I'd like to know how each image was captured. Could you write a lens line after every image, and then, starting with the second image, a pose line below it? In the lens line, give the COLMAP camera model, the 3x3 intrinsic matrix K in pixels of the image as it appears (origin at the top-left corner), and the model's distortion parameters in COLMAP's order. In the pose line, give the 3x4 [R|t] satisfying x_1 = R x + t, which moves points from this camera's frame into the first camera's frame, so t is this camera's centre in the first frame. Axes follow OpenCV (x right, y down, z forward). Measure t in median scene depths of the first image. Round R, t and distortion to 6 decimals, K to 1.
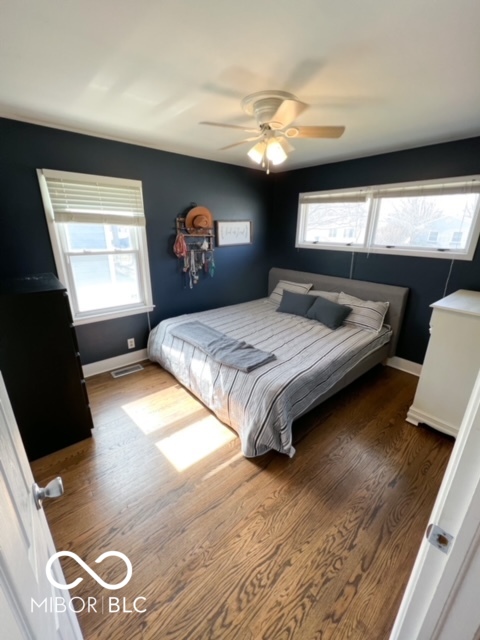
lens RADIAL K [[258.8, 0, 244.5], [0, 258.8, 316.3], [0, 0, 1]] dist [0.002218, 0.000197]
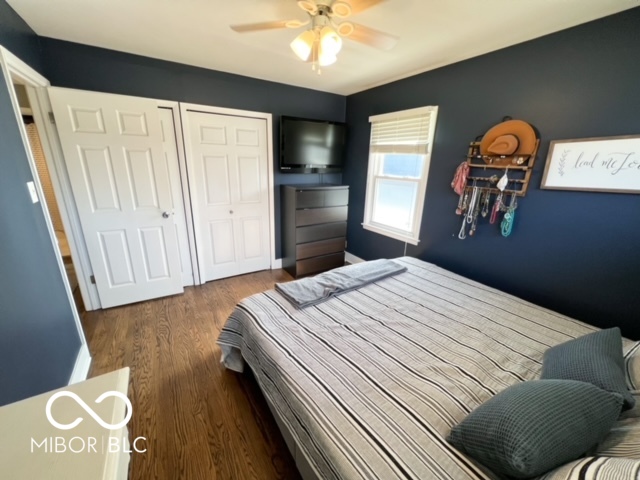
lens RADIAL K [[258.8, 0, 323.9], [0, 258.8, 240.6], [0, 0, 1]] dist [0.002218, 0.000197]
pose [[-0.132179, 0.274785, -0.952377, 0.620403], [-0.343074, 0.888741, 0.304039, -0.223358], [0.929962, 0.366924, -0.023201, 0.774875]]
